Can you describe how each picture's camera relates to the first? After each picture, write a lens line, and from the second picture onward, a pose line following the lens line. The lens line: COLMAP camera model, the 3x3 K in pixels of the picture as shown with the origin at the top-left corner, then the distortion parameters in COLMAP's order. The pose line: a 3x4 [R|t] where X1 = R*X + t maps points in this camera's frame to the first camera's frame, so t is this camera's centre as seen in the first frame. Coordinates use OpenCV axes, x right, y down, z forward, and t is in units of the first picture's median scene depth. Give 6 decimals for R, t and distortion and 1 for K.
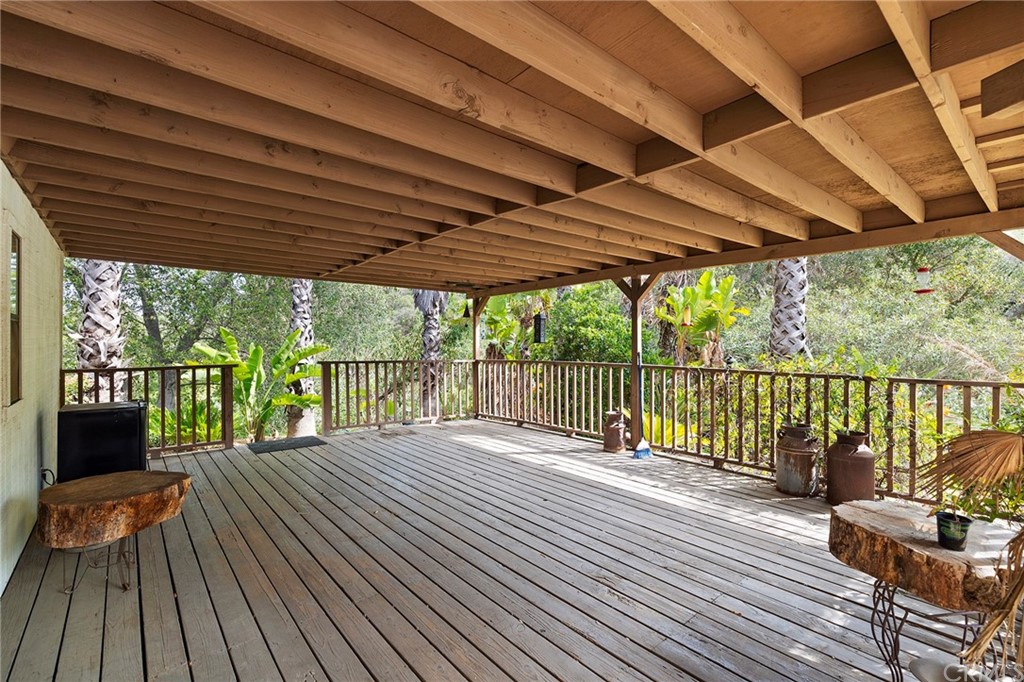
lens RADIAL K [[470.8, 0, 514.6], [0, 470.8, 342.4], [0, 0, 1]] dist [-0.012649, -0.000170]
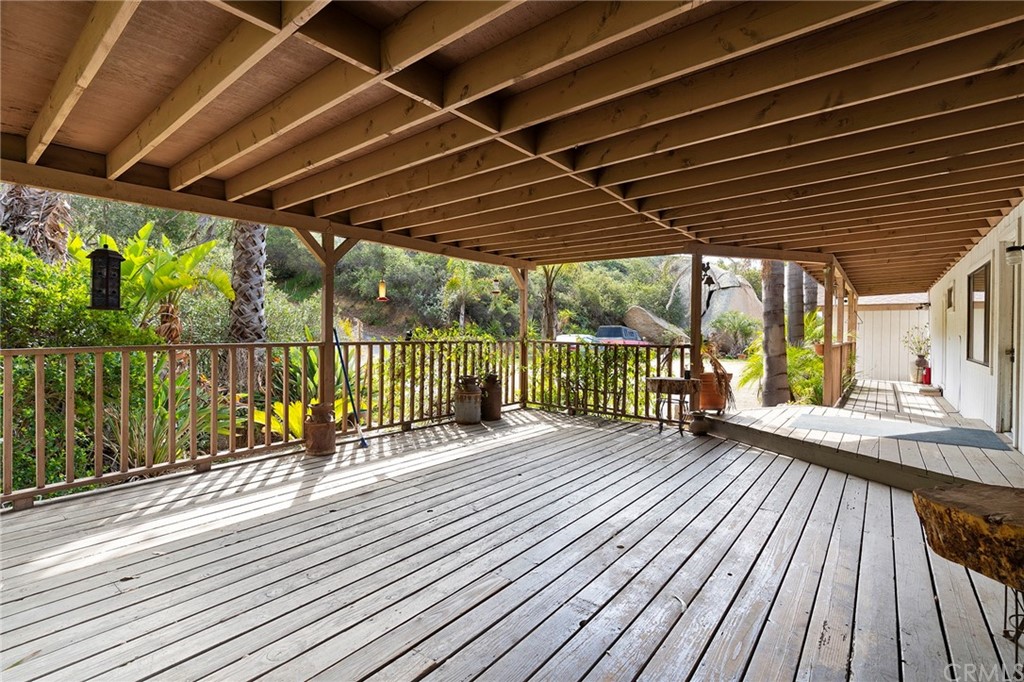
lens RADIAL K [[470.8, 0, 507.3], [0, 470.8, 338.1], [0, 0, 1]] dist [-0.012649, -0.000170]
pose [[-0.194089, -0.015720, 0.980858, -0.762290], [-0.001392, 0.999875, 0.015749, 0.031935], [-0.980983, 0.001691, -0.194087, 1.050957]]
